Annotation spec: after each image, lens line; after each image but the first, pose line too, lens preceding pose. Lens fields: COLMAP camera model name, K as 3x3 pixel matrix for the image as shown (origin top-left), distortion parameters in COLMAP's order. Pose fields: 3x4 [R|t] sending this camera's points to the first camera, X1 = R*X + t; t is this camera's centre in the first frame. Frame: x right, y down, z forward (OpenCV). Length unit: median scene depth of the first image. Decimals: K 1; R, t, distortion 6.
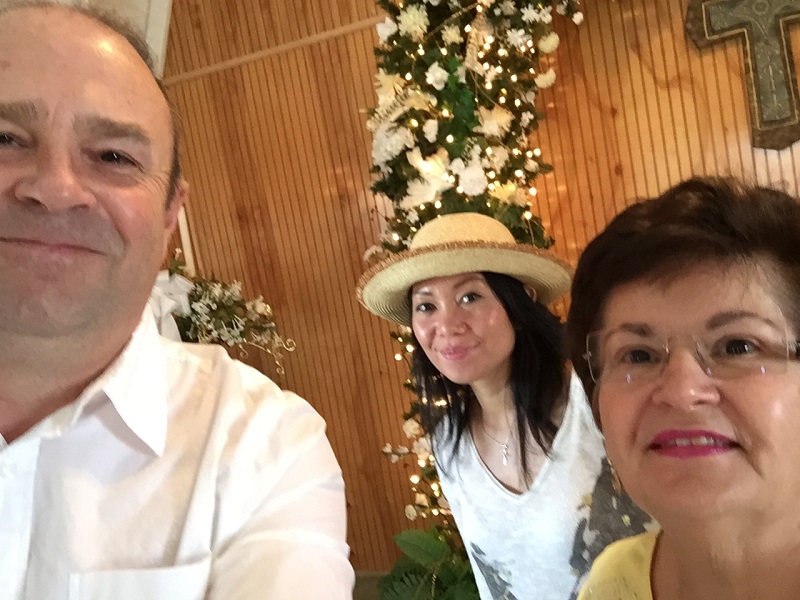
lens RADIAL K [[756.3, 0, 400.0], [0, 756.3, 300.0], [0, 0, 1]] dist [0.127390, -0.310511]
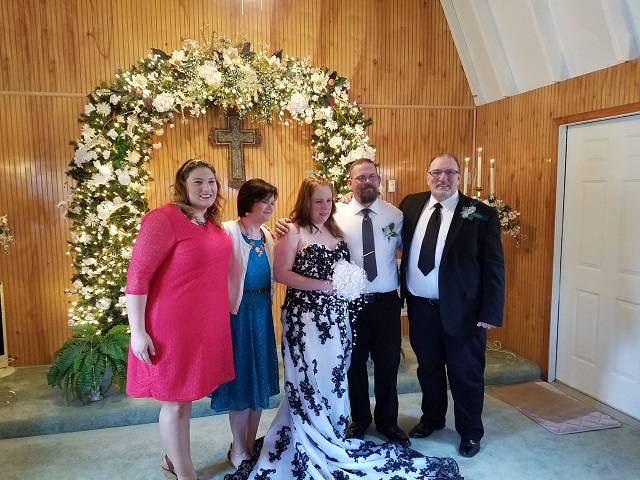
lens RADIAL K [[472.1, 0, 320.0], [0, 472.1, 240.0], [0, 0, 1]] dist [-0.003534, 0.002002]
pose [[0.787831, 0.110590, 0.605881, -0.289710], [-0.075569, 0.993671, -0.083109, 0.109628], [-0.611237, 0.019690, 0.791202, -0.549661]]
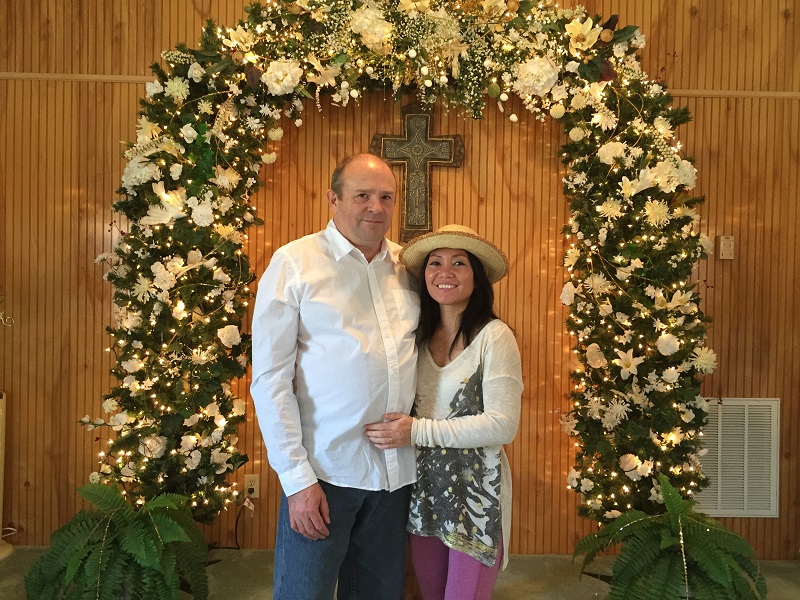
lens RADIAL K [[691.7, 0, 403.2], [0, 691.7, 292.4], [0, 0, 1]] dist [0.063150, -0.087865]
pose [[0.901900, 0.188313, 0.388734, -0.031577], [-0.142928, 0.979373, -0.142828, 0.090132], [-0.407612, 0.073256, 0.910212, -0.214221]]
